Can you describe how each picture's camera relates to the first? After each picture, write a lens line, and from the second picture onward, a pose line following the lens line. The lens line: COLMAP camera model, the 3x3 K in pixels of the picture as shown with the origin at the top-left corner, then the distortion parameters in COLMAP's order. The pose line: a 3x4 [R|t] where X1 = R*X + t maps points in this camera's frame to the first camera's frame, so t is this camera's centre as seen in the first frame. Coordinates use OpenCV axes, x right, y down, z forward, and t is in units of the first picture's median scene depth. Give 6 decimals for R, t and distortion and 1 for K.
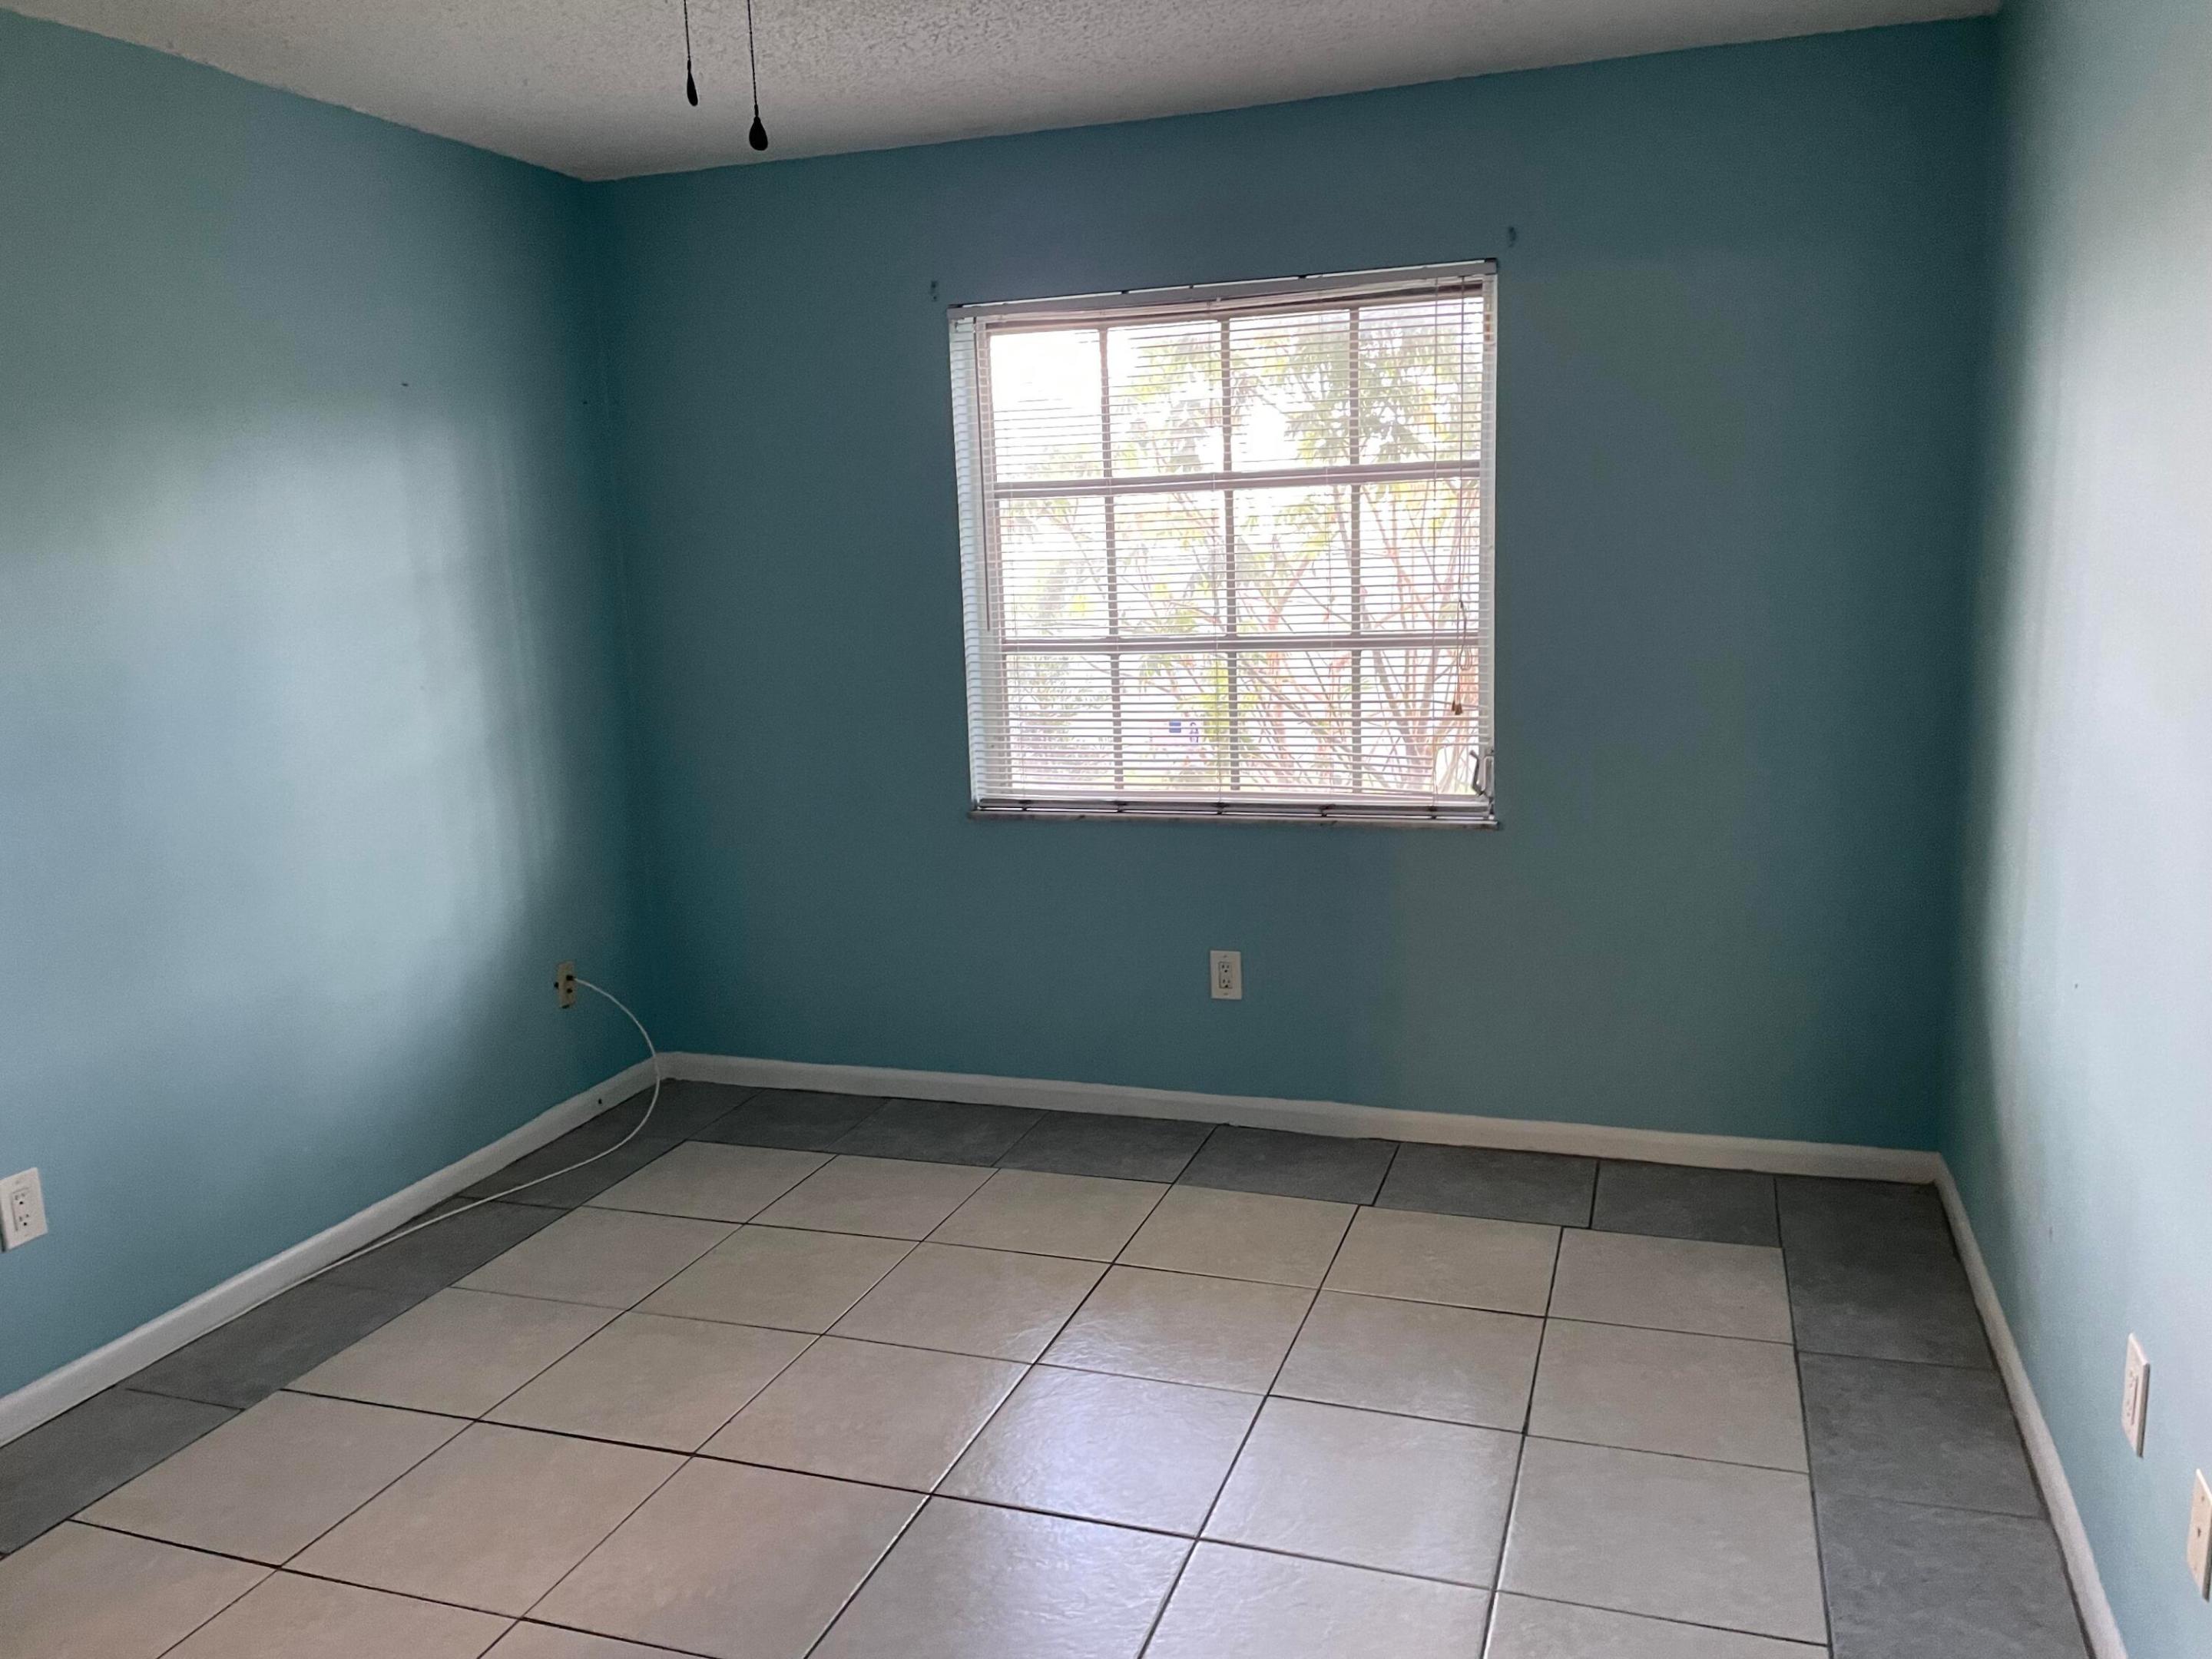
lens RADIAL K [[1667.3, 0, 1102.9], [0, 1667.3, 818.6], [0, 0, 1]] dist [0.003363, 0.004947]
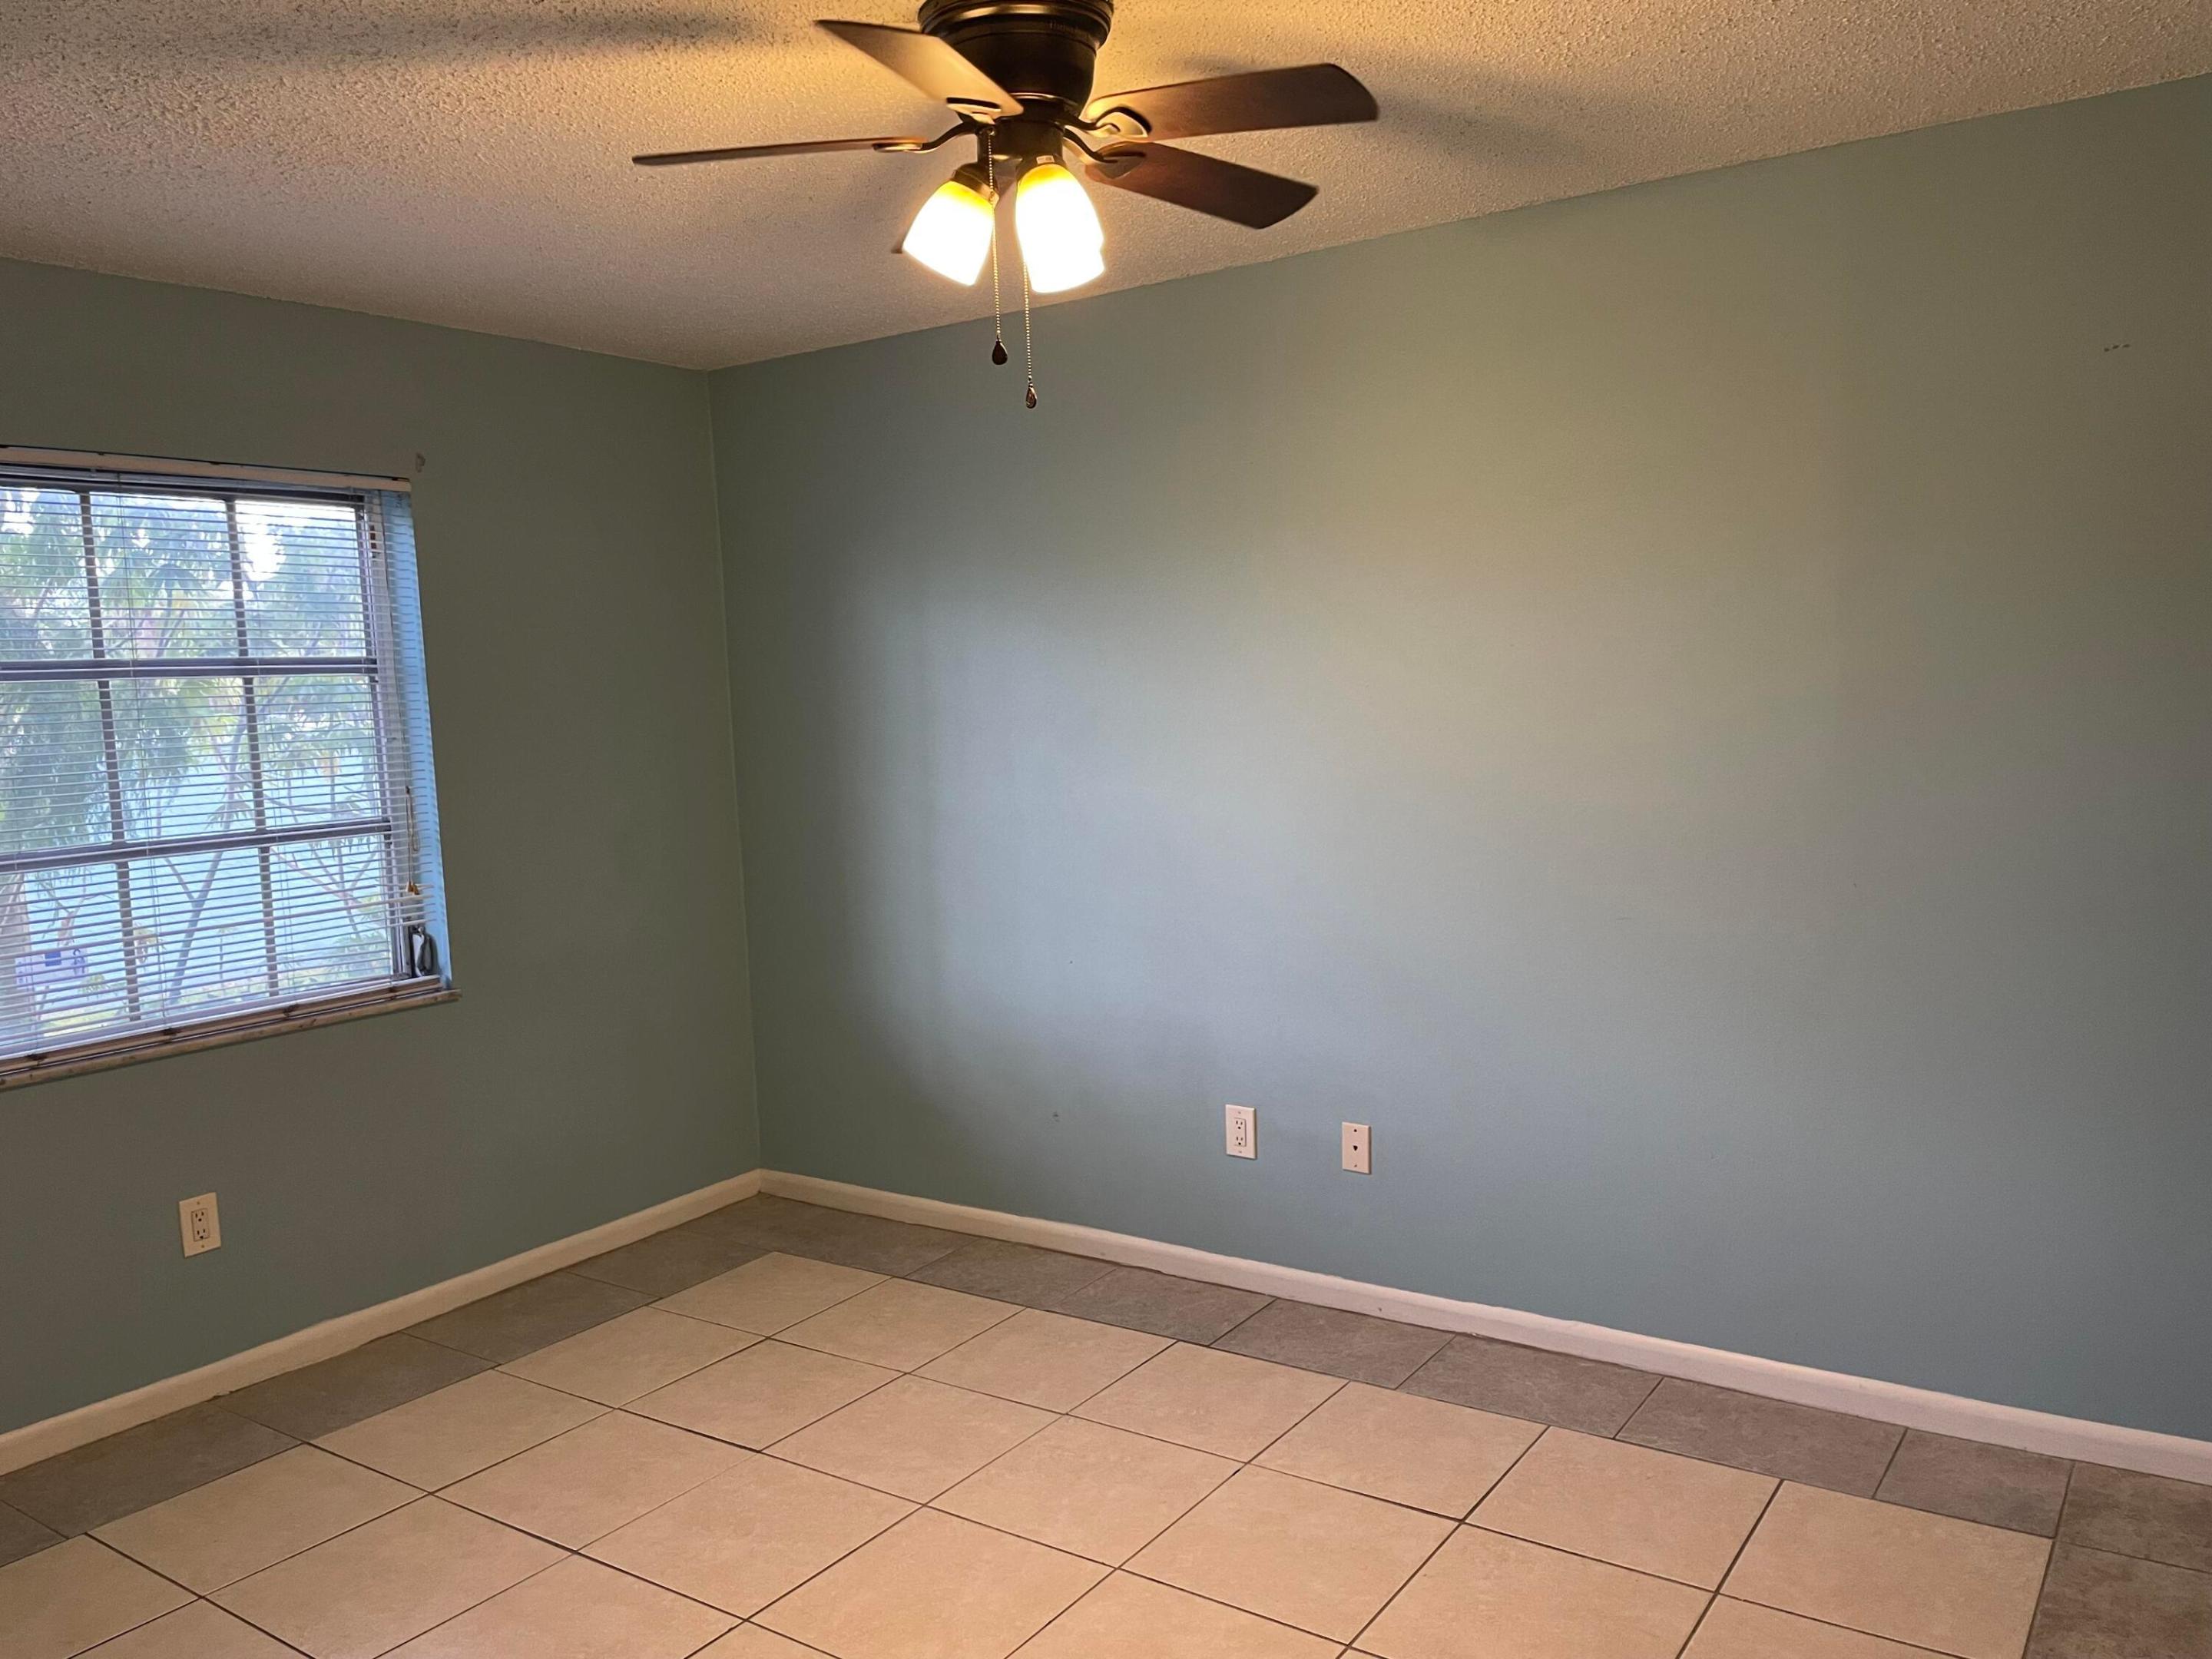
lens RADIAL K [[1667.3, 0, 1112.6], [0, 1667.3, 817.8], [0, 0, 1]] dist [0.003363, 0.004947]
pose [[0.264420, -0.051248, 0.963045, -0.645779], [0.197676, 0.980265, -0.002111, -0.018569], [-0.943931, 0.190929, 0.269332, 0.275140]]
